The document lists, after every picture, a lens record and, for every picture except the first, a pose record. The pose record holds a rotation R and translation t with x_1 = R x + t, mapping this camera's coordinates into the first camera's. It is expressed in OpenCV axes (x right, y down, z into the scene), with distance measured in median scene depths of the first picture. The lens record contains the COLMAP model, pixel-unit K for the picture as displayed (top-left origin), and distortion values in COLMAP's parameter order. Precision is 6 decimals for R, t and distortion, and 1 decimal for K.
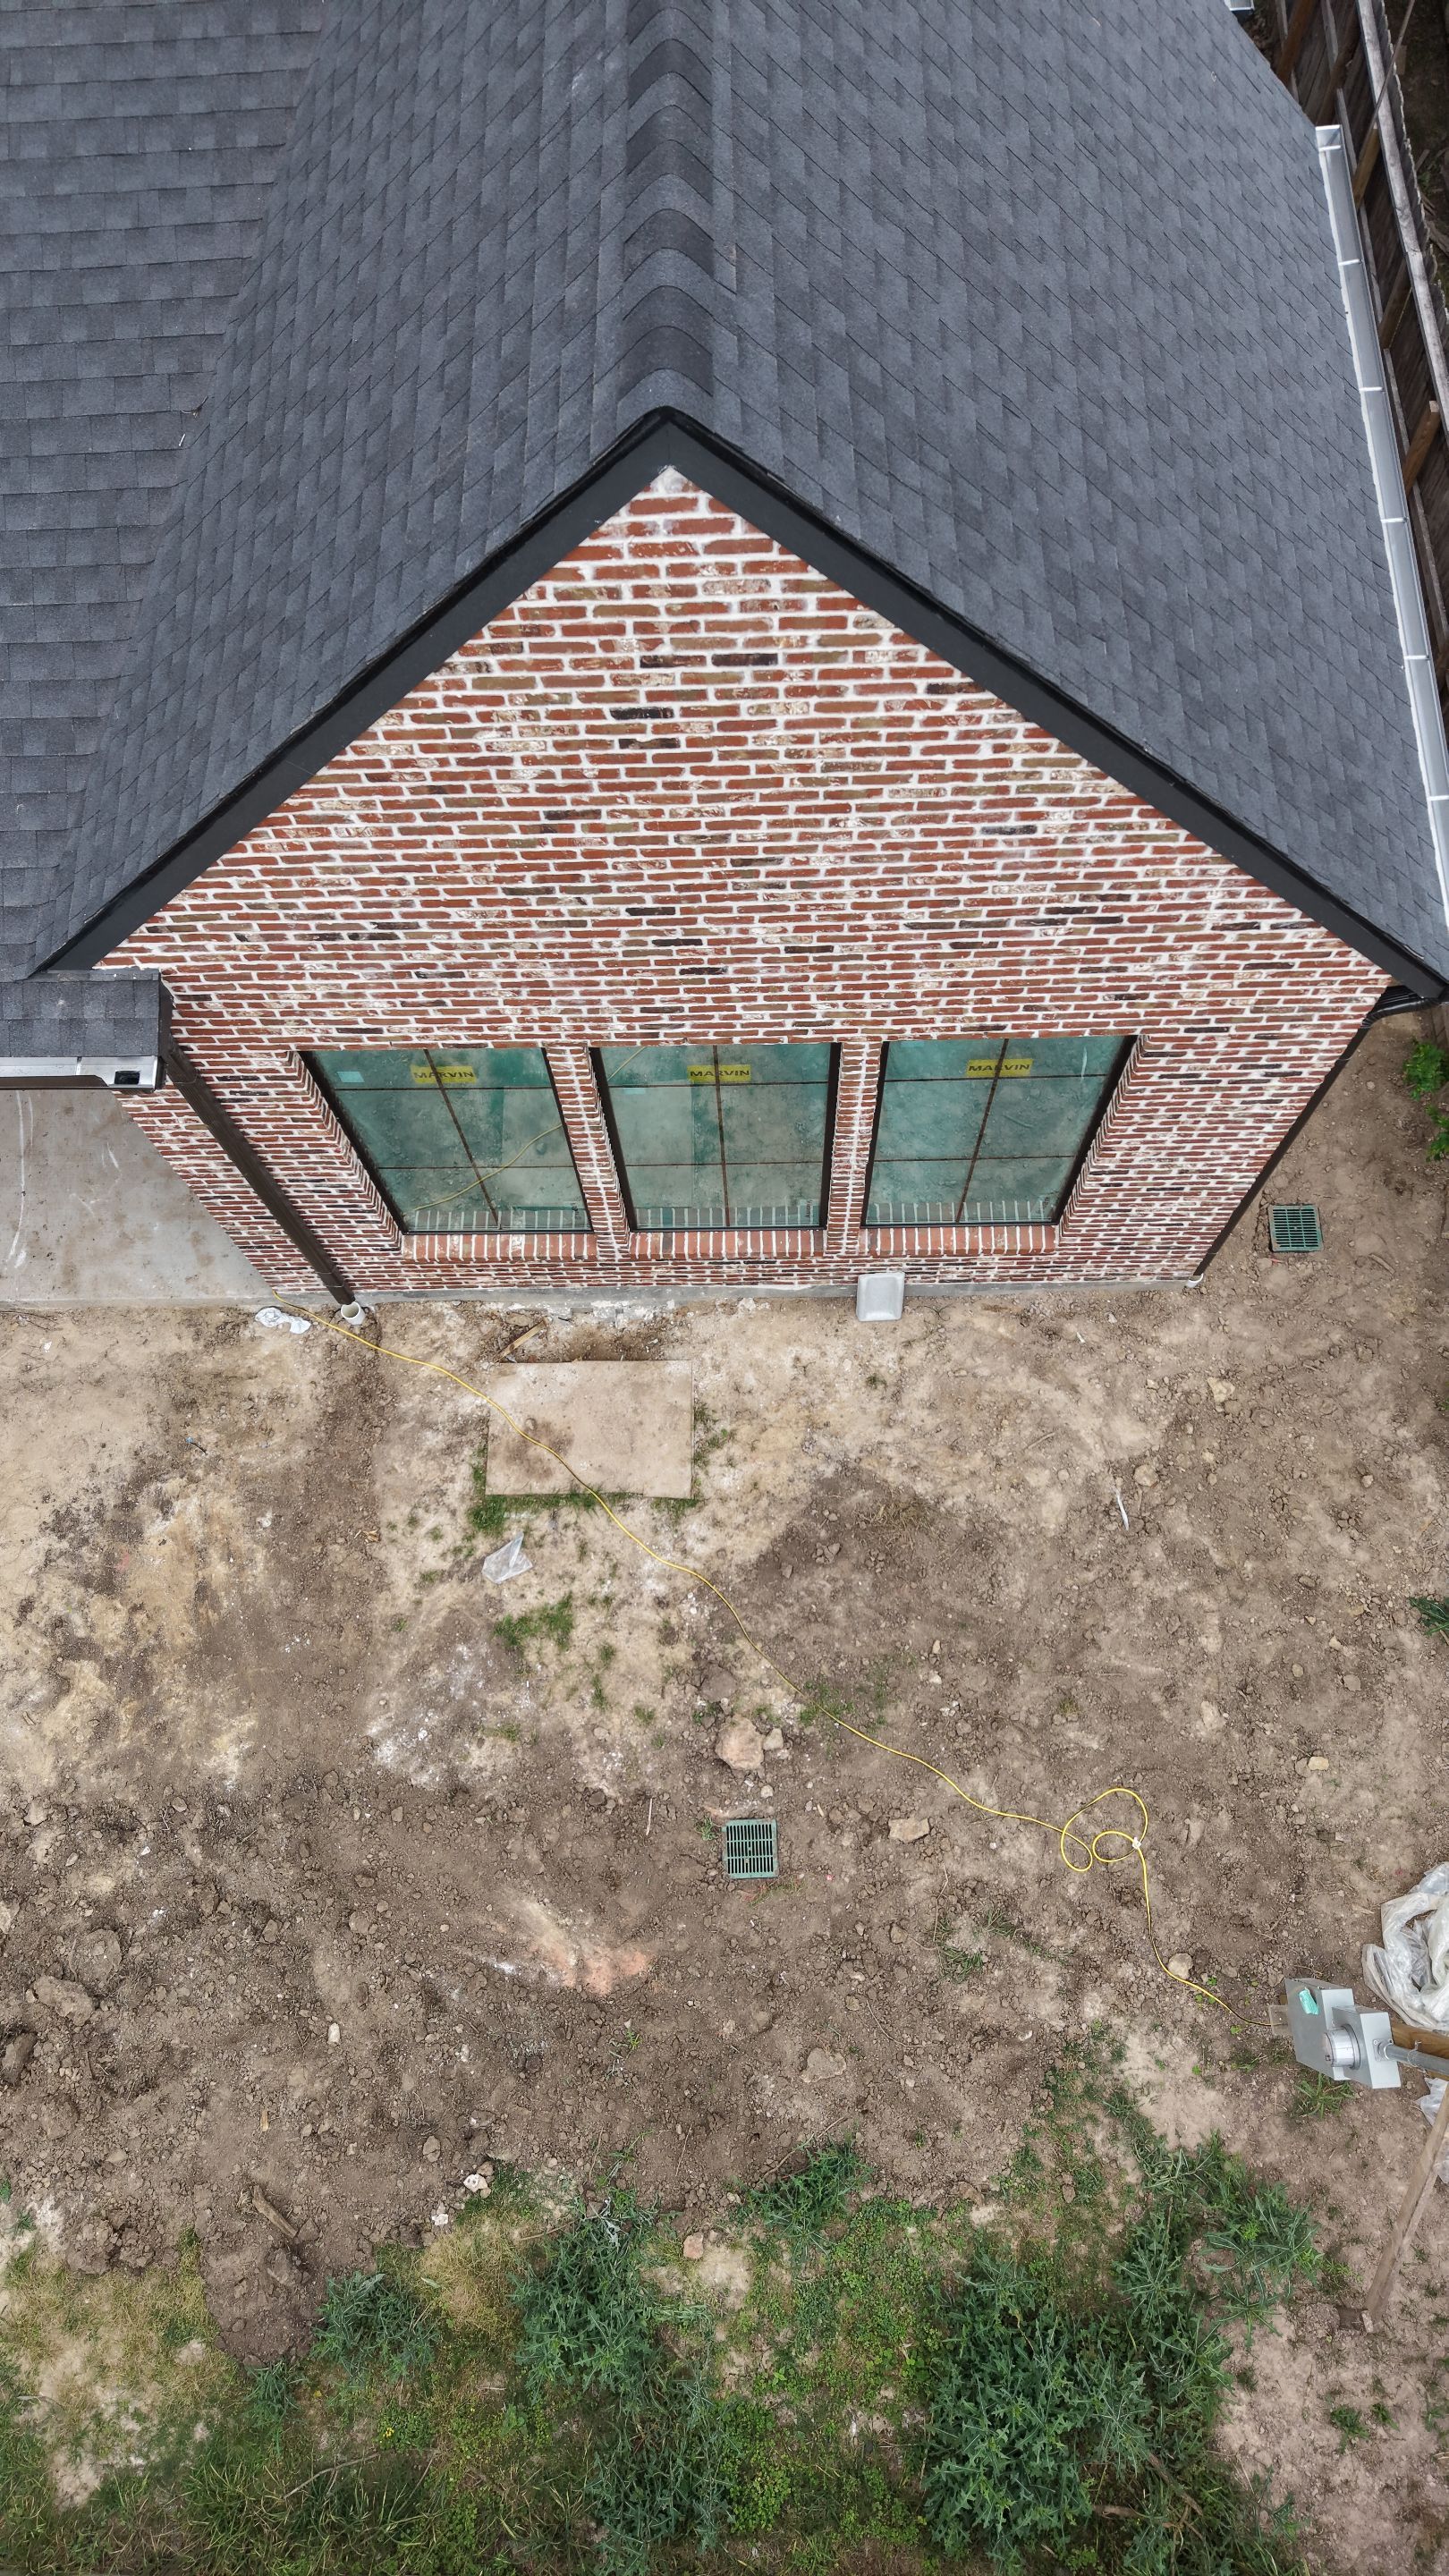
lens RADIAL K [[1711.2, 0, 720.6], [0, 1711.2, 1287.8], [0, 0, 1]] dist [0.066263, -0.086888]
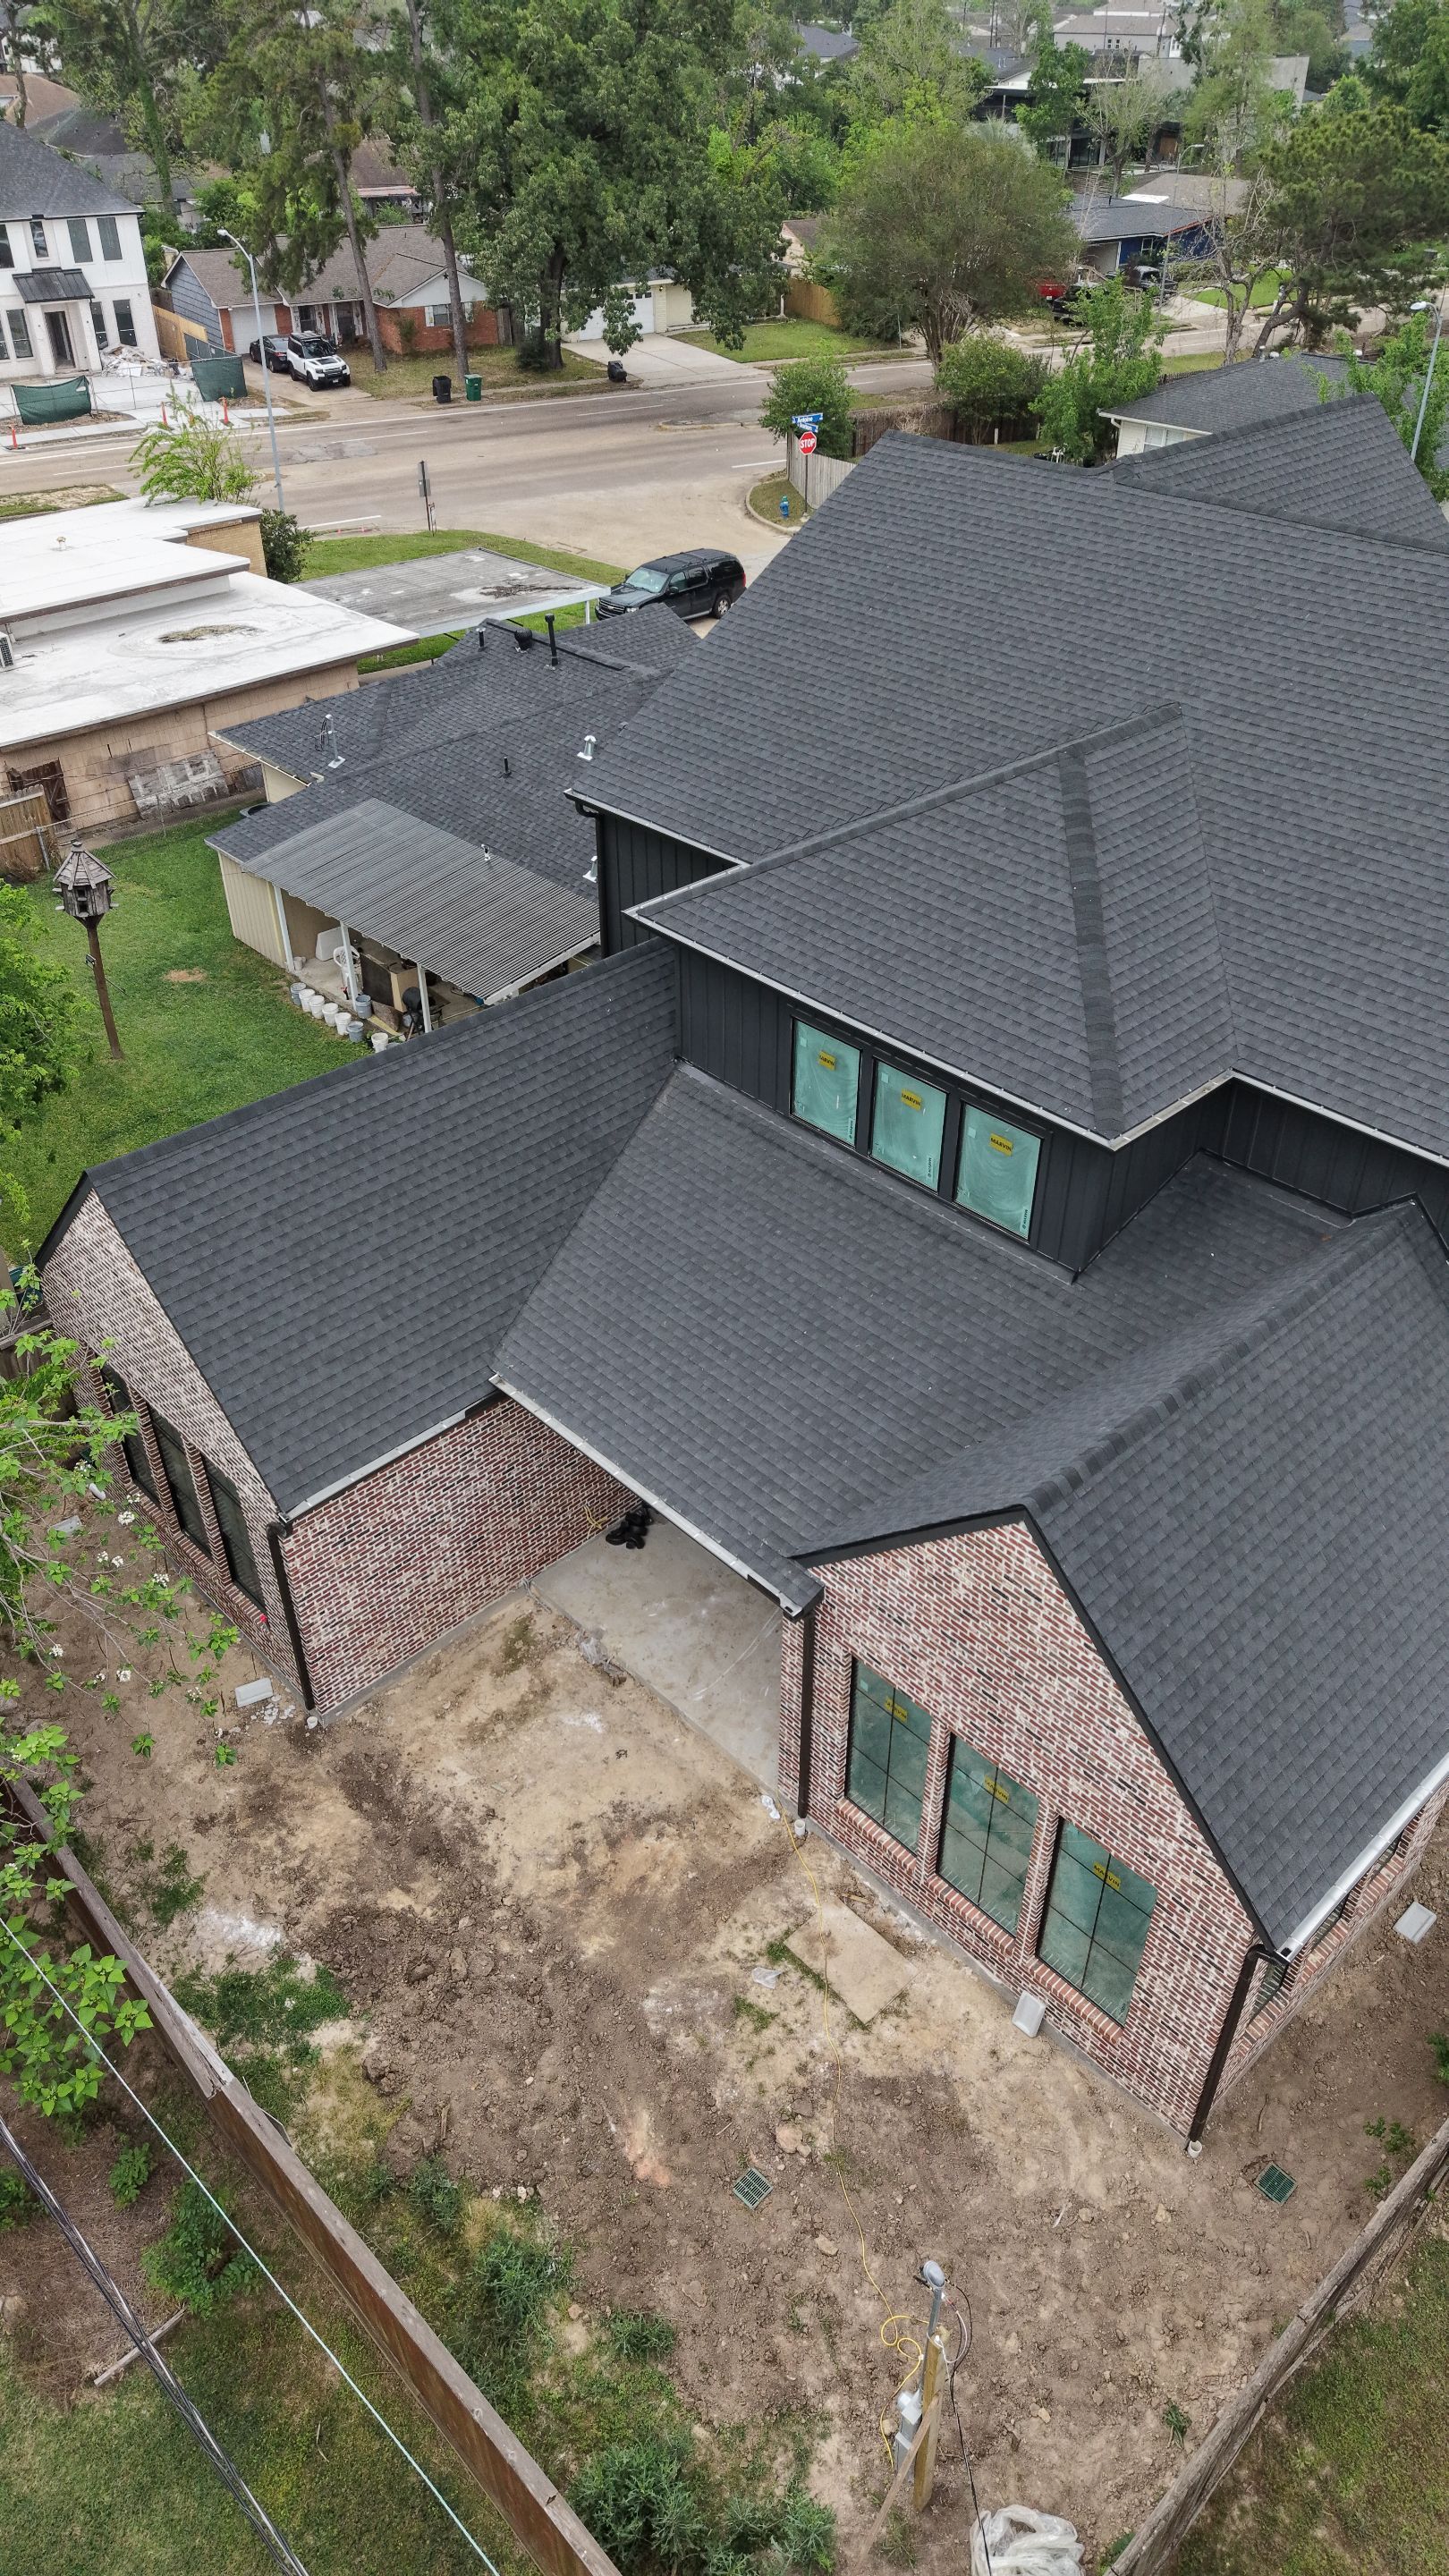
lens RADIAL K [[1738.7, 0, 719.5], [0, 1738.7, 1283.3], [0, 0, 1]] dist [0.042654, -0.048516]
pose [[0.687173, 0.461579, -0.561015, 0.548660], [-0.690054, 0.656195, -0.305341, 0.284356], [0.227196, 0.596953, 0.769434, -0.872245]]
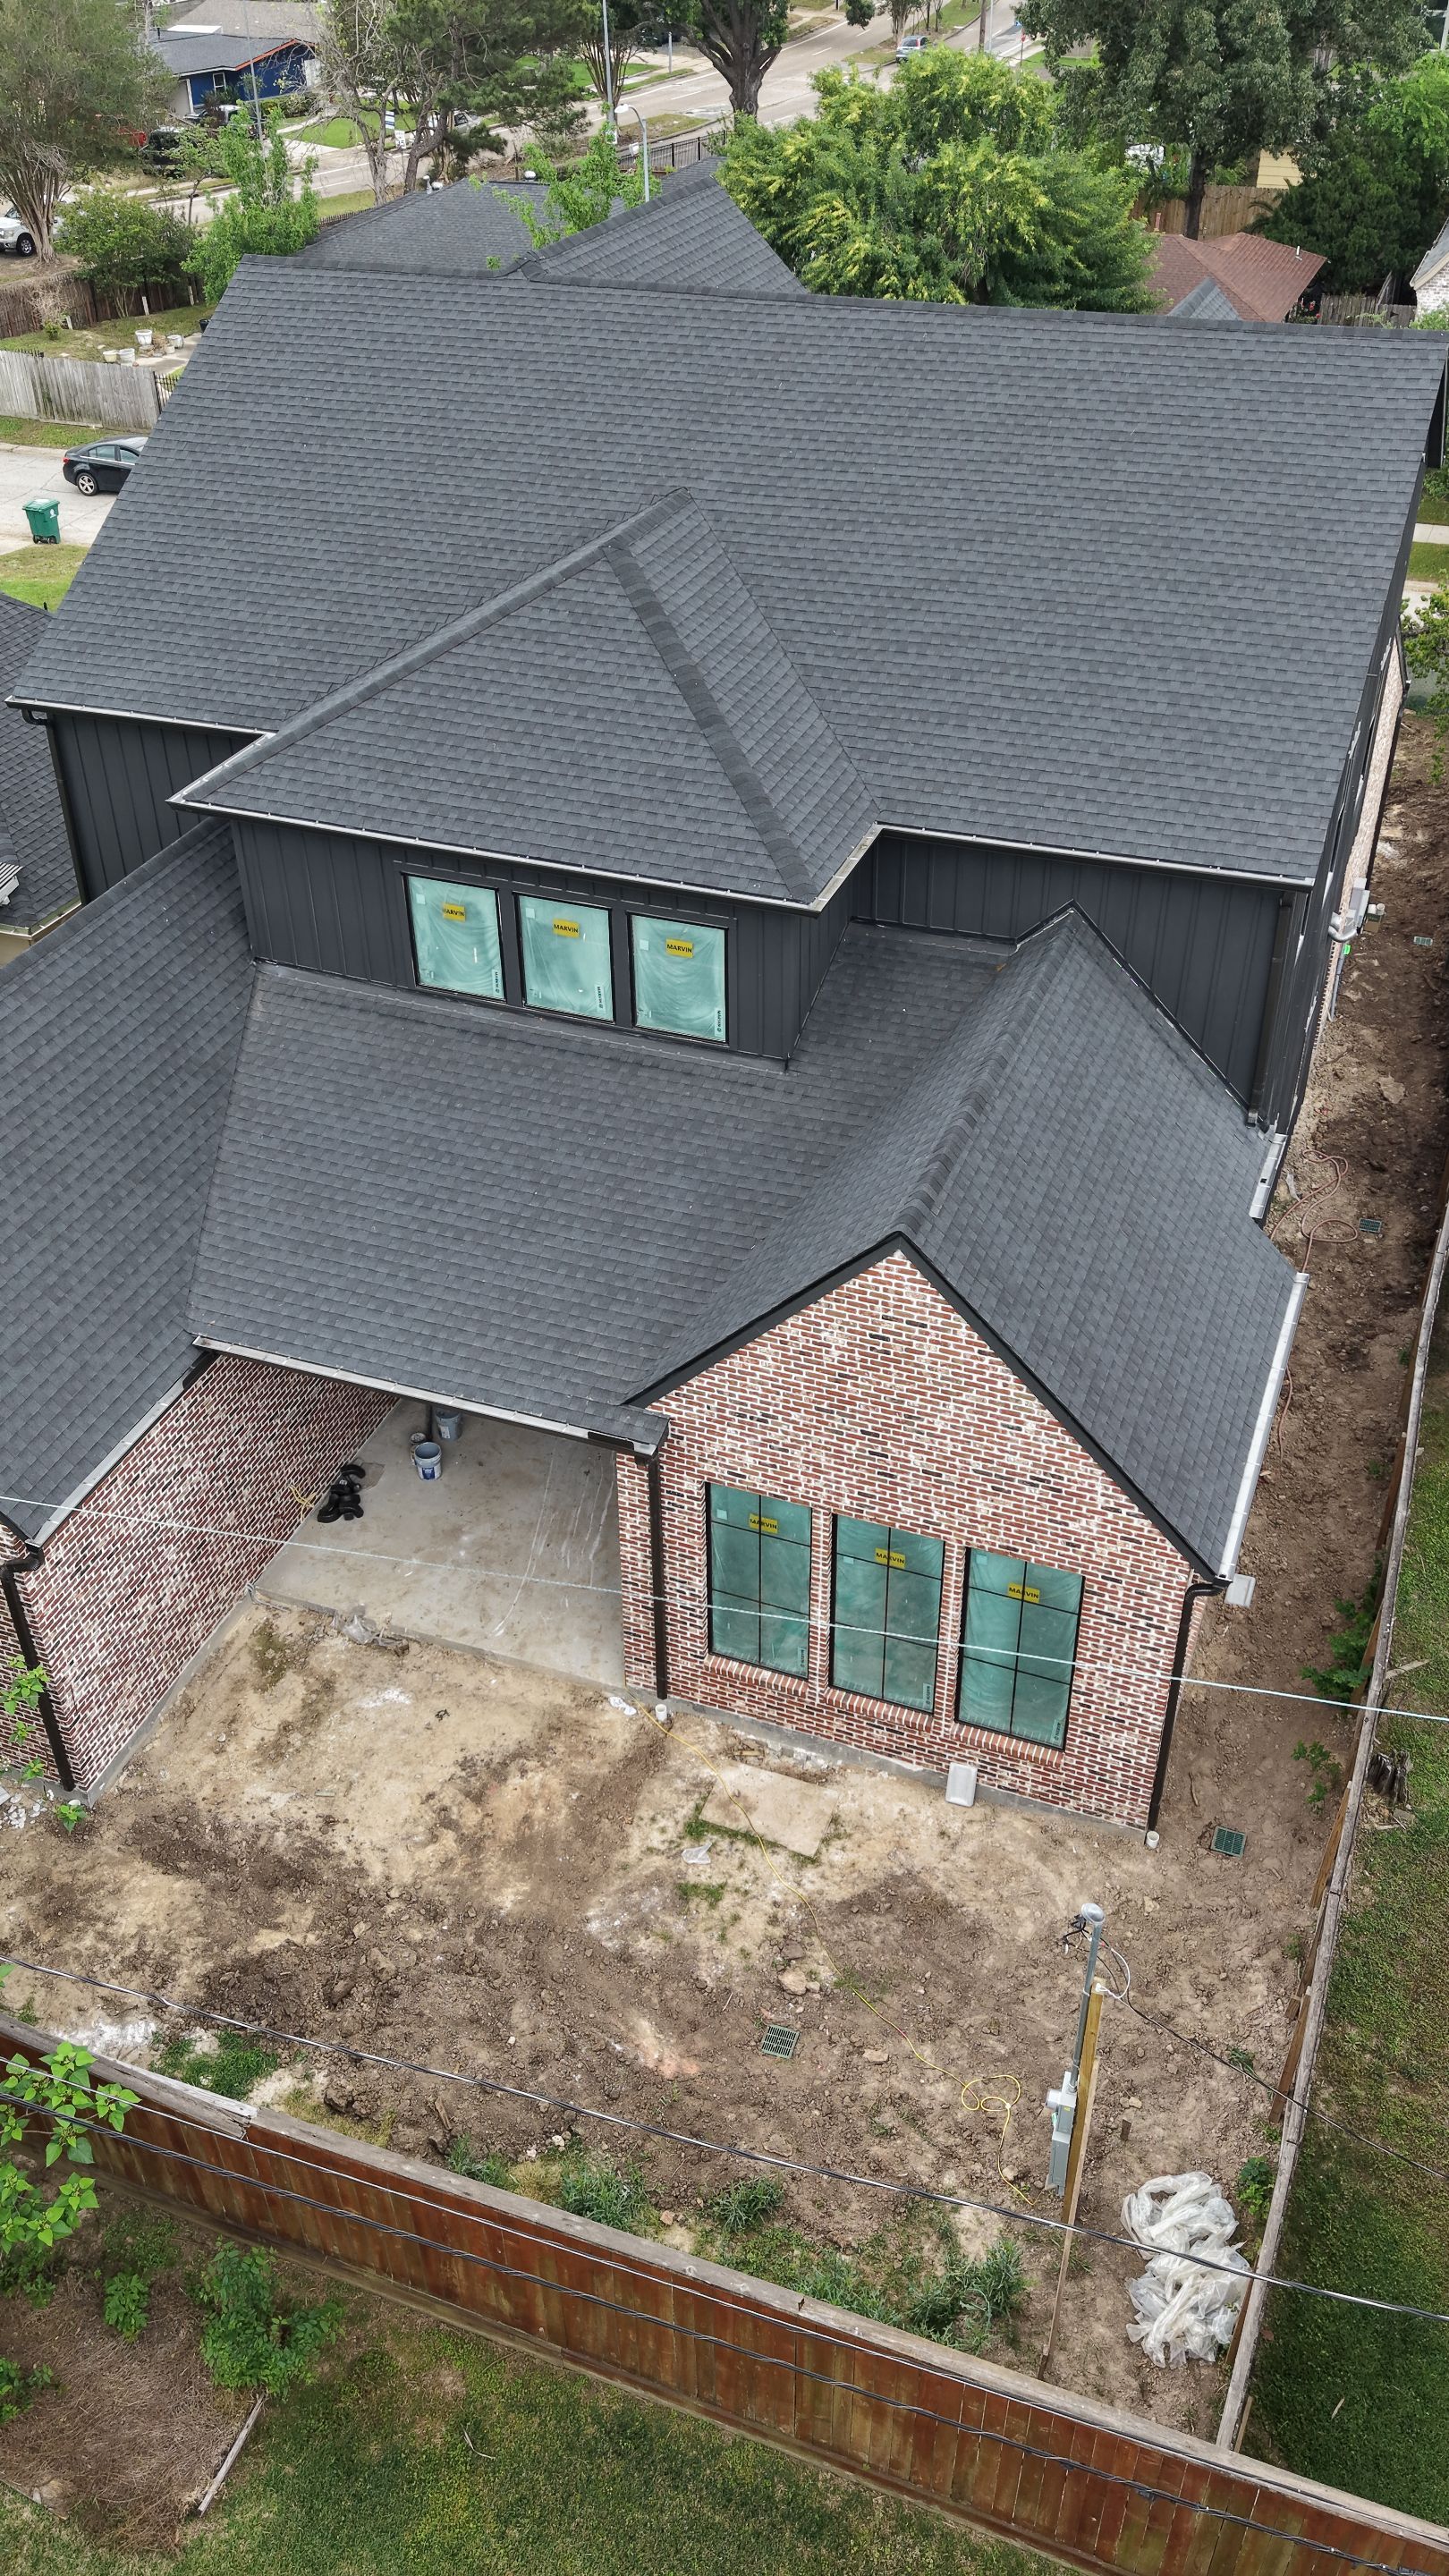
lens RADIAL K [[2084.1, 0, 724.5], [0, 2084.1, 1288.0], [0, 0, 1]] dist [0.066904, -0.080514]
pose [[0.934020, 0.227244, -0.275621, 0.348013], [-0.341973, 0.791829, -0.506025, 0.770107], [0.103253, 0.566892, 0.817296, -1.010798]]
